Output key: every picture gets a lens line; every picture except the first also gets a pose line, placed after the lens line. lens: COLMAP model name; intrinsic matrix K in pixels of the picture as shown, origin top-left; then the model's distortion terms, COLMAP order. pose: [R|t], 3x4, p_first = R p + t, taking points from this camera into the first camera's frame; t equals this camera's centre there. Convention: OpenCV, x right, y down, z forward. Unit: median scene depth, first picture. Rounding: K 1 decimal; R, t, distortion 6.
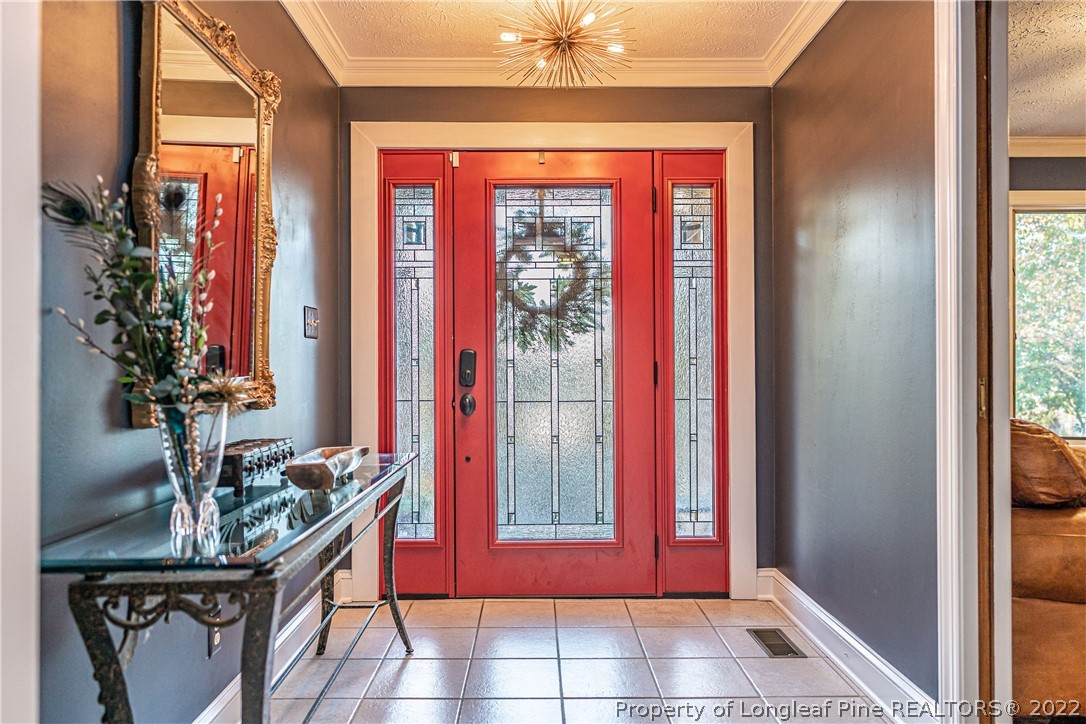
lens RADIAL K [[731.9, 0, 544.1], [0, 731.9, 361.1], [0, 0, 1]] dist [-0.007127, 0.001958]
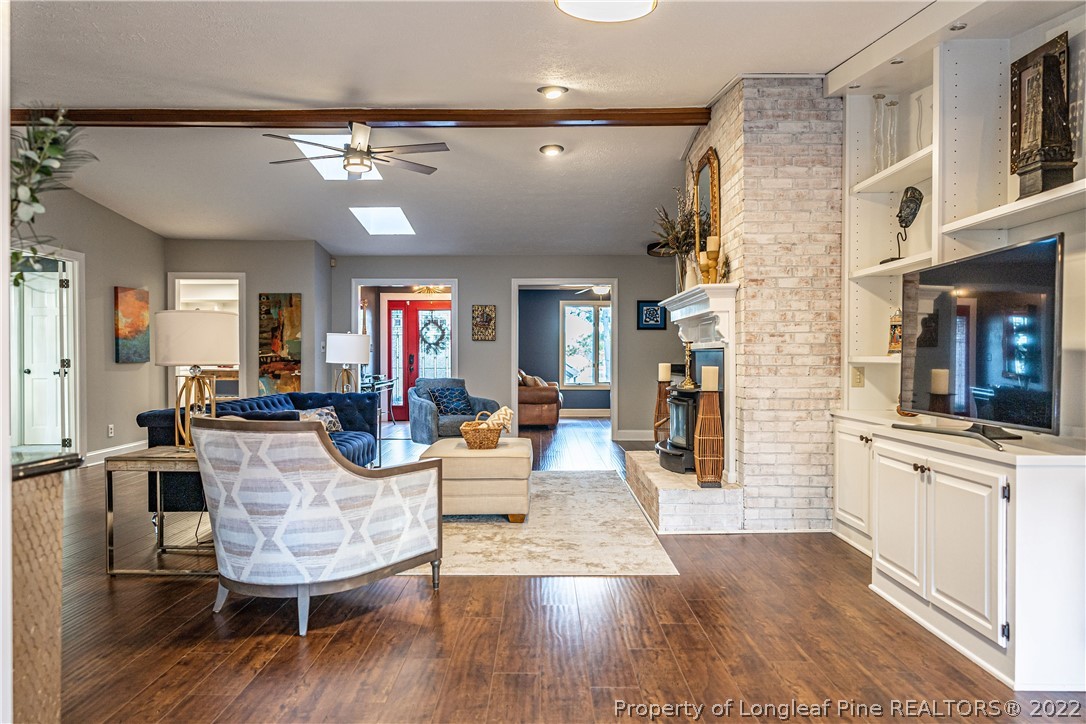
lens RADIAL K [[731.9, 0, 542.3], [0, 731.9, 364.1], [0, 0, 1]] dist [-0.007127, 0.001958]
pose [[0.999976, -0.003568, -0.005885, 0.567493], [0.003679, 0.999815, 0.018877, -0.033919], [0.005816, -0.018898, 0.999805, -2.650489]]
